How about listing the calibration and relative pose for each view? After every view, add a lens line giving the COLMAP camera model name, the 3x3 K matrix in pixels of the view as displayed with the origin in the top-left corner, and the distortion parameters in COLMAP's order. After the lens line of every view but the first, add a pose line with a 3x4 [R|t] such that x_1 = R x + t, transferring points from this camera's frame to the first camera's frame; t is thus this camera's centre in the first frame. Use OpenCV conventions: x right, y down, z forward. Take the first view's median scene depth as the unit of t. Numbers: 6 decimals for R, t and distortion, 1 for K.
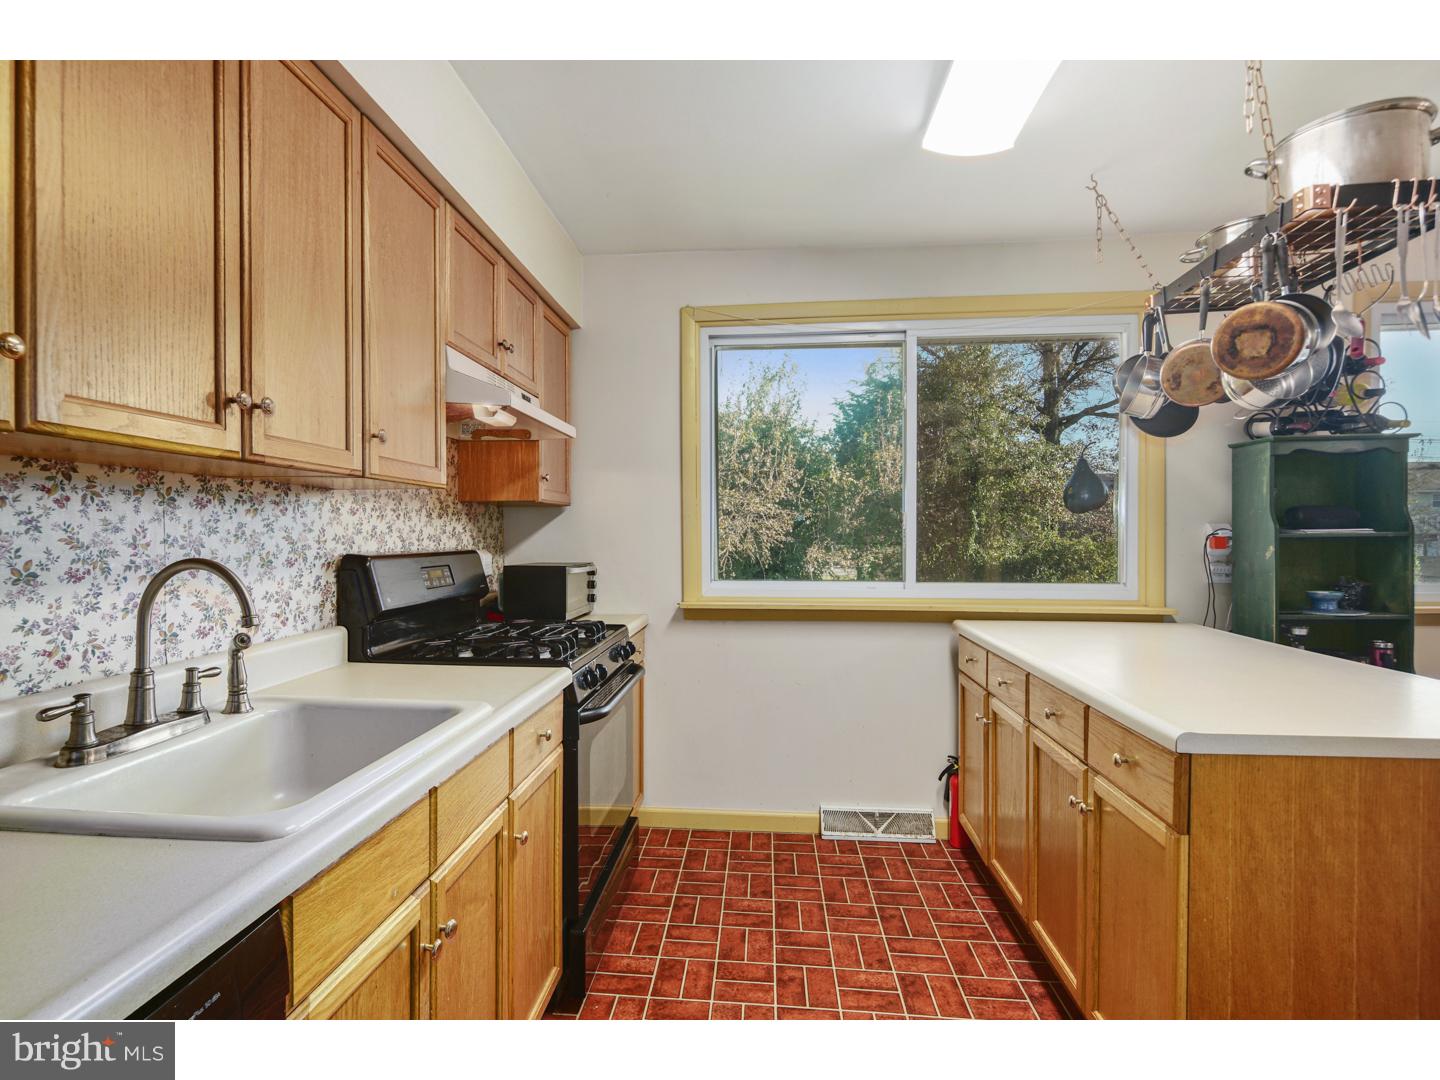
lens RADIAL K [[708.6, 0, 716.0], [0, 708.6, 544.0], [0, 0, 1]] dist [0.000996, -0.000079]
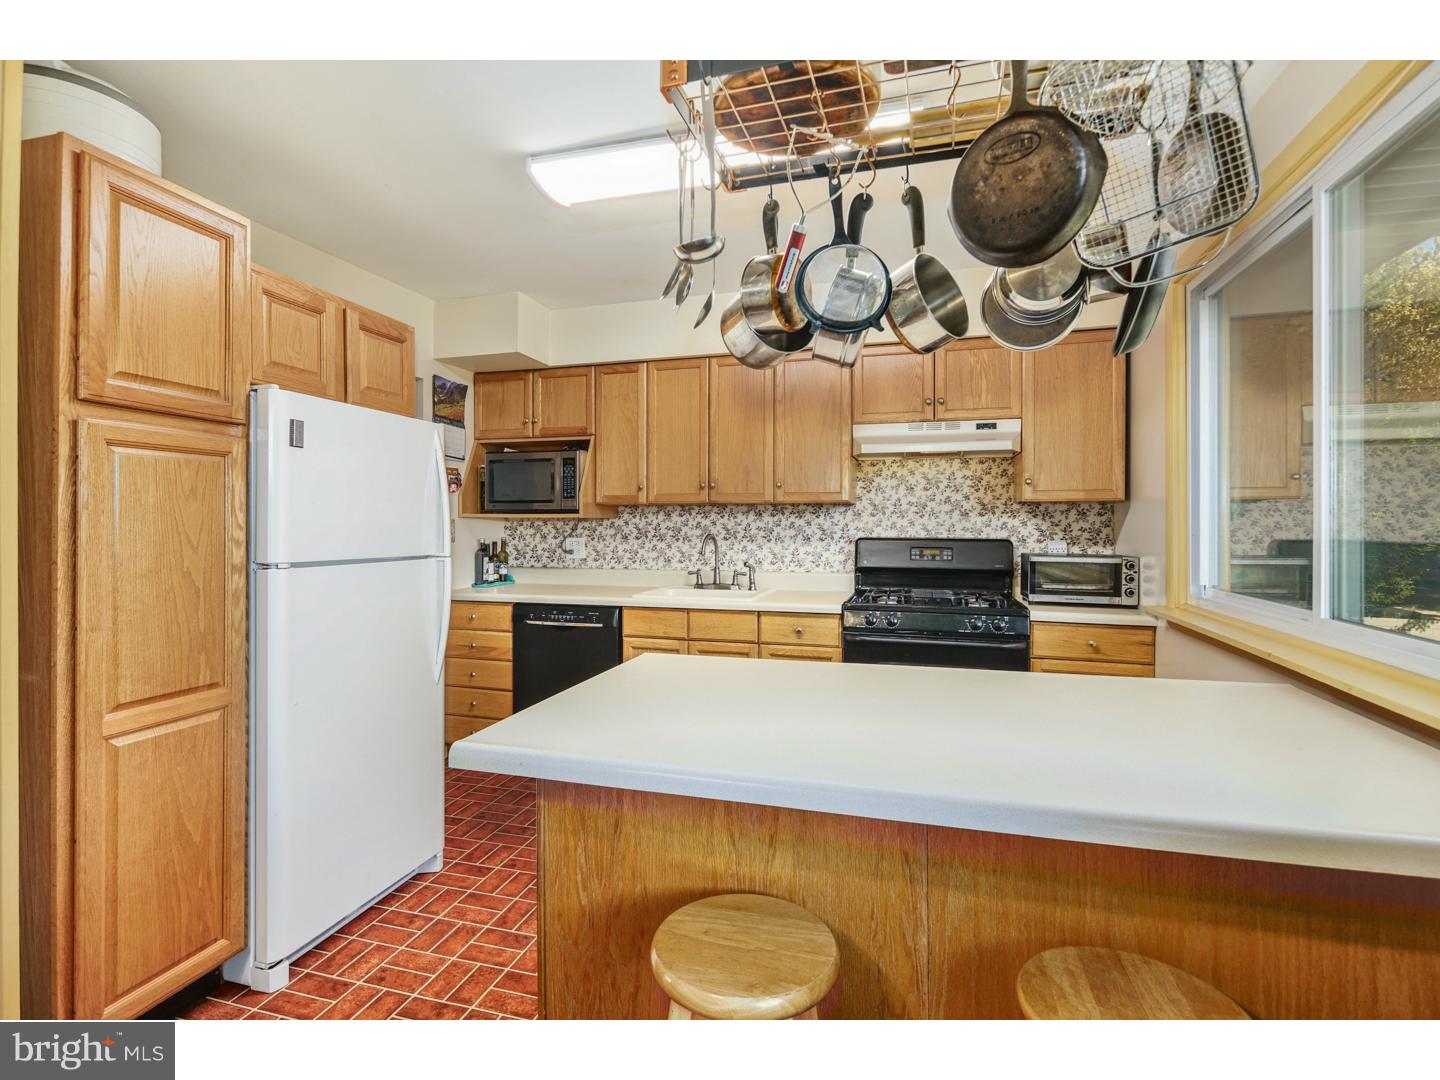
lens RADIAL K [[724.3, 0, 706.5], [0, 724.3, 523.1], [0, 0, 1]] dist [0.003347, 0.000063]
pose [[-0.205676, 0.002107, -0.978618, 1.597139], [-0.015572, 0.999864, 0.005426, -0.029469], [0.978496, 0.016355, -0.205615, 1.046568]]
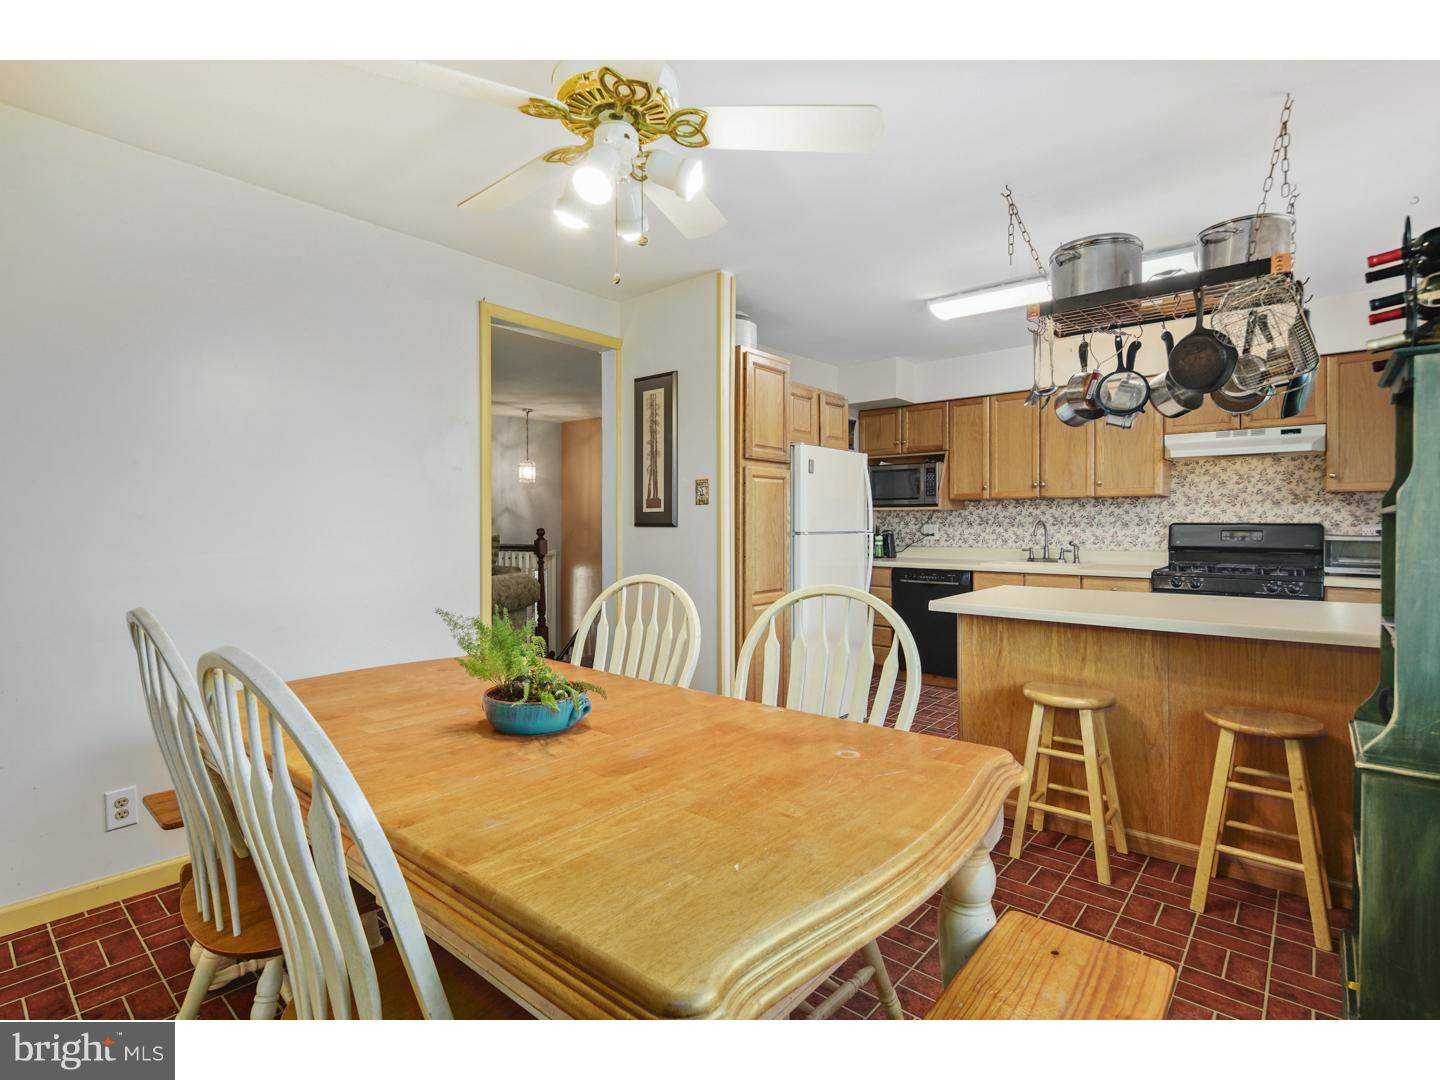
lens RADIAL K [[714.7, 0, 687.6], [0, 714.7, 525.4], [0, 0, 1]] dist [0.000137, -0.000987]
pose [[-0.603544, 0.010415, -0.797262, 2.589097], [-0.007203, 0.999803, 0.018513, -0.009918], [0.797297, 0.016916, -0.603350, 1.208134]]
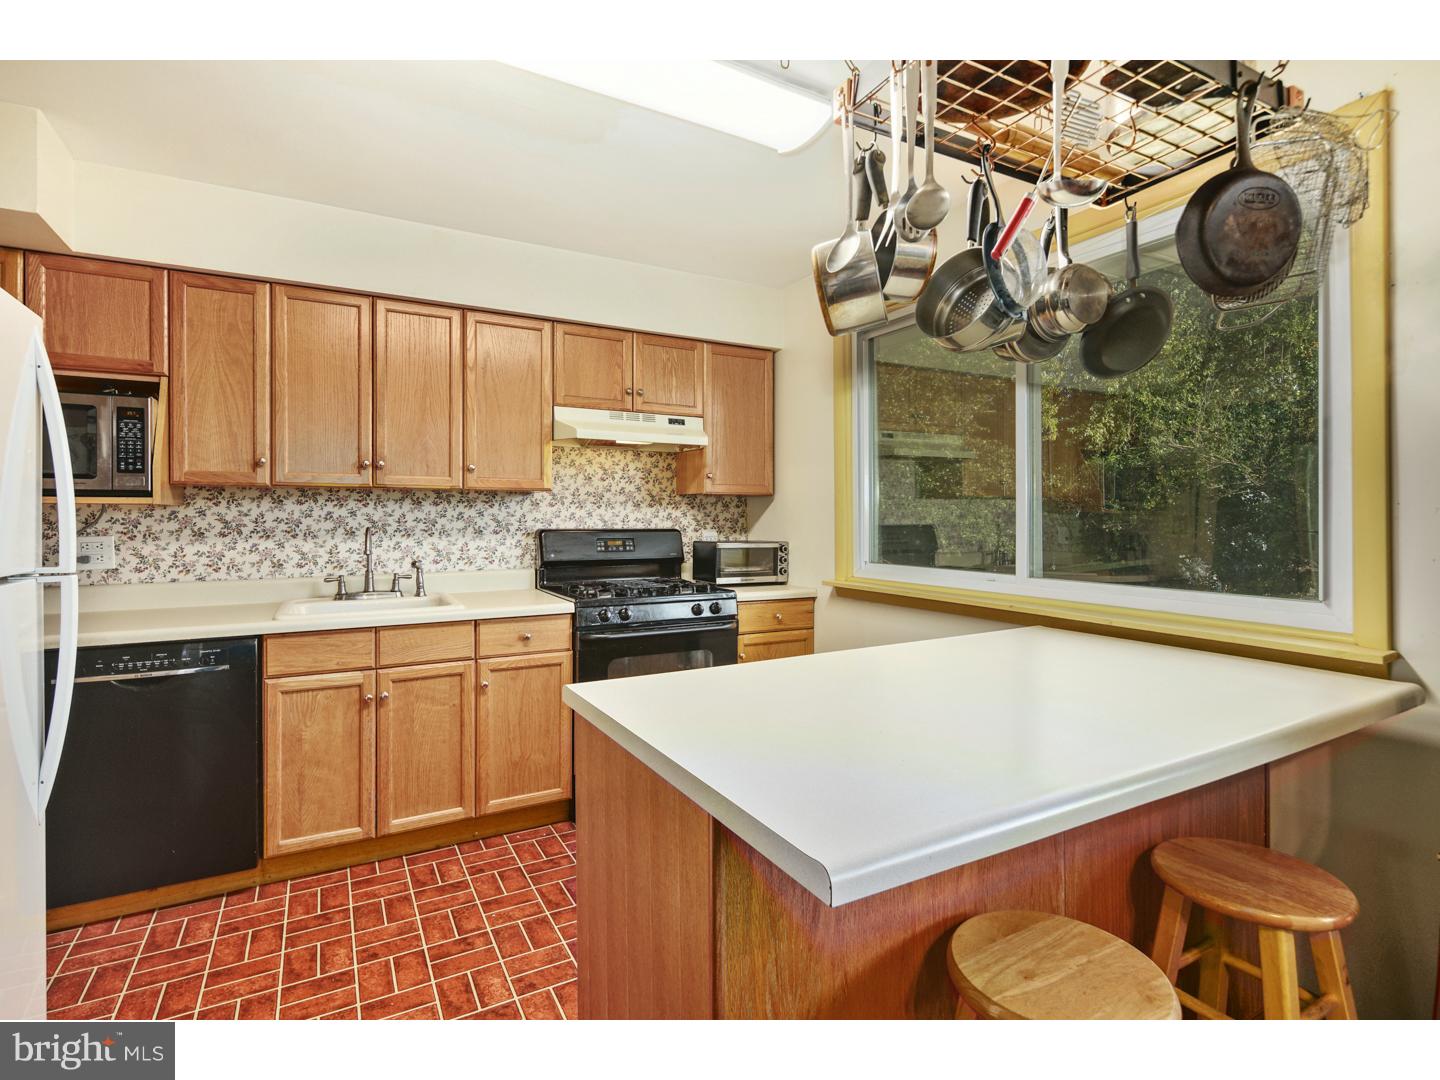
lens RADIAL K [[706.8, 0, 717.6], [0, 706.8, 516.7], [0, 0, 1]] dist [0.000543, 0.000286]
pose [[0.560200, 0.003880, -0.828348, 1.277546], [-0.015200, 0.999869, -0.005596, -0.013534], [0.828218, 0.015726, 0.560185, 0.388279]]
